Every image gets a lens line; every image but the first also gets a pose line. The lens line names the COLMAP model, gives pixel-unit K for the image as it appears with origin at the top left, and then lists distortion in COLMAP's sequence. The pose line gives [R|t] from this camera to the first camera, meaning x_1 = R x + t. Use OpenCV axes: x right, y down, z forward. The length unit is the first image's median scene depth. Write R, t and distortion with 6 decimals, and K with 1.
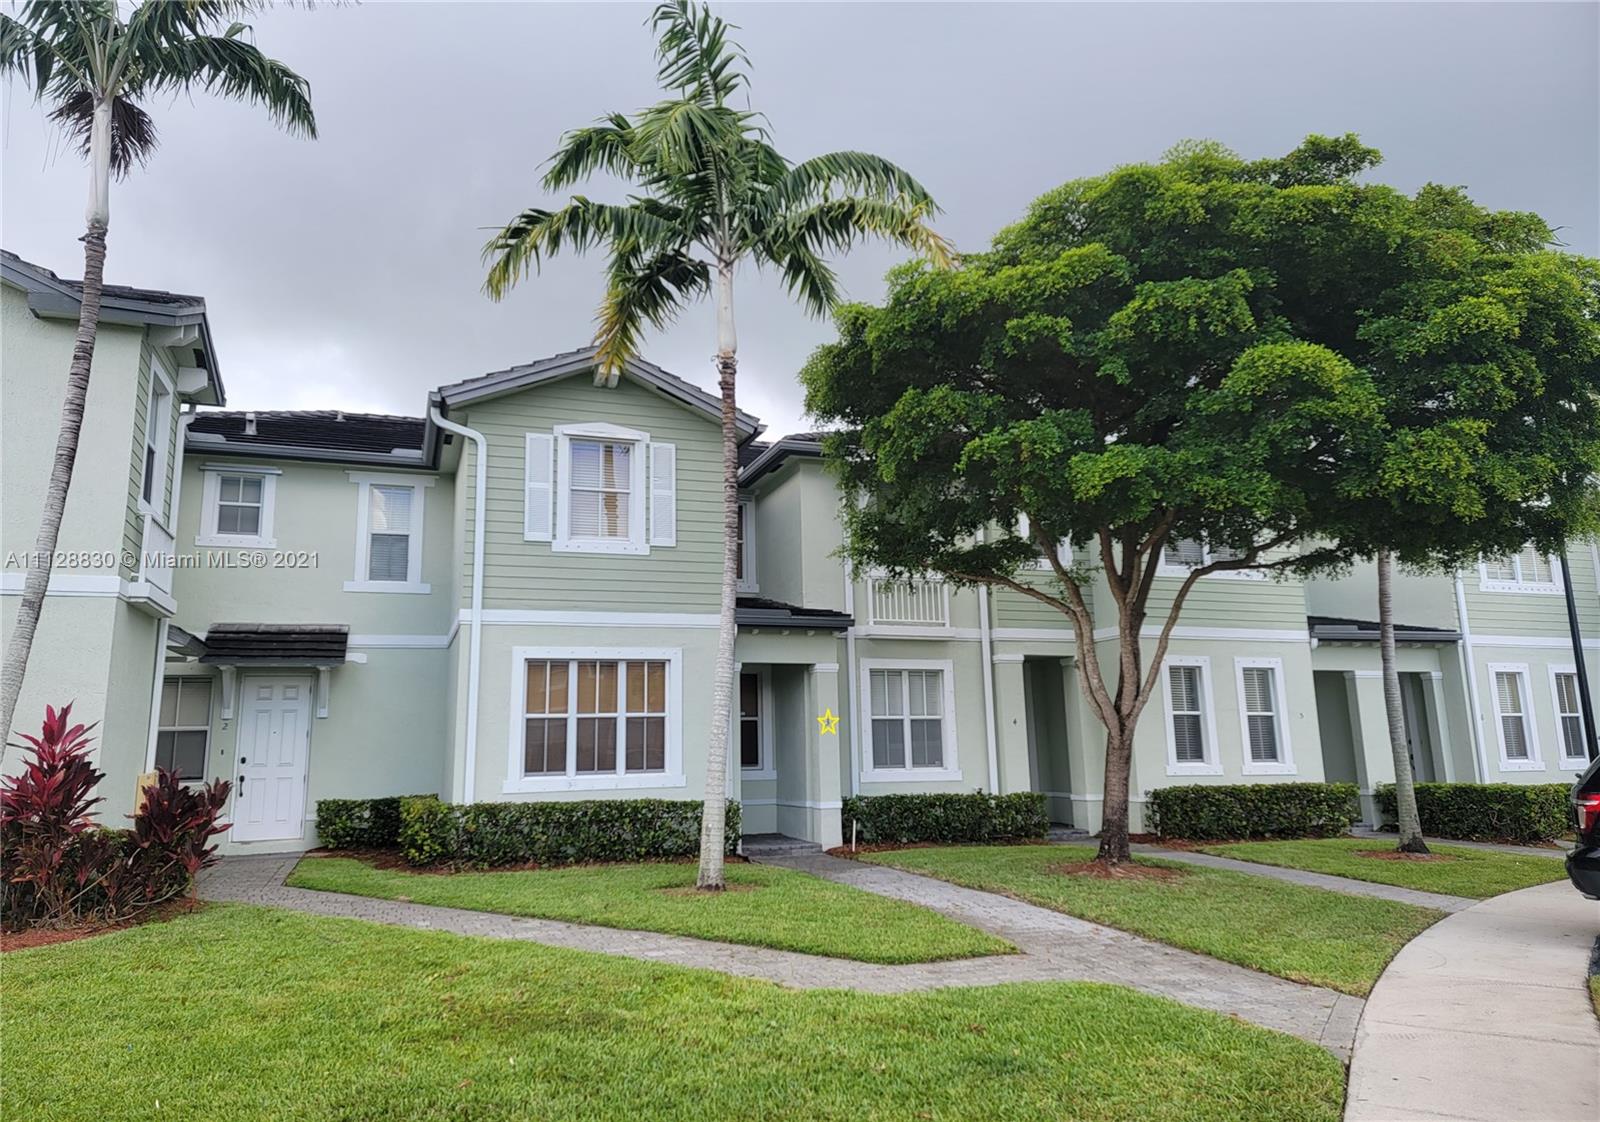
lens RADIAL K [[1103.8, 0, 795.5], [0, 1103.8, 514.7], [0, 0, 1]] dist [0.066161, -0.000754]
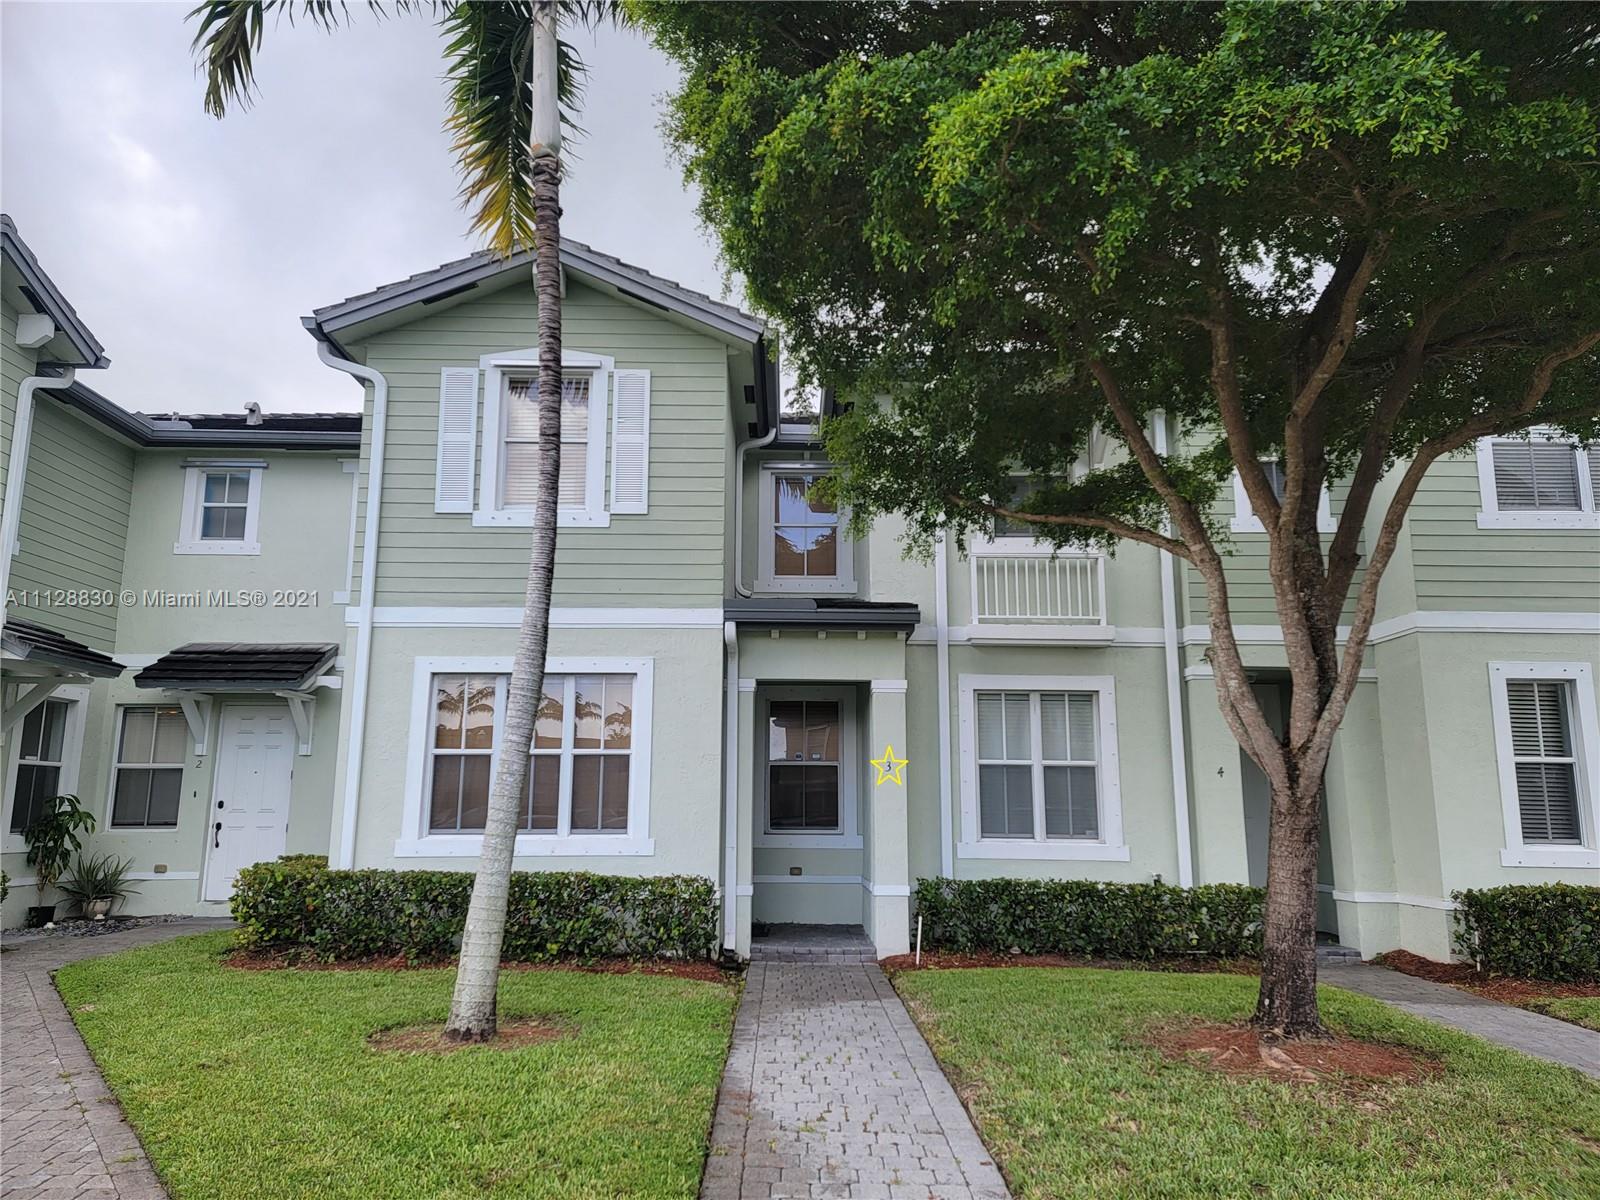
lens RADIAL K [[1111.3, 0, 800.0], [0, 1111.3, 600.0], [0, 0, 1]] dist [0.070260, -0.047807]
pose [[0.942071, -0.041207, -0.332872, 0.203551], [0.048498, 0.998730, 0.013622, 0.074508], [0.331888, -0.028976, 0.942874, 0.348571]]
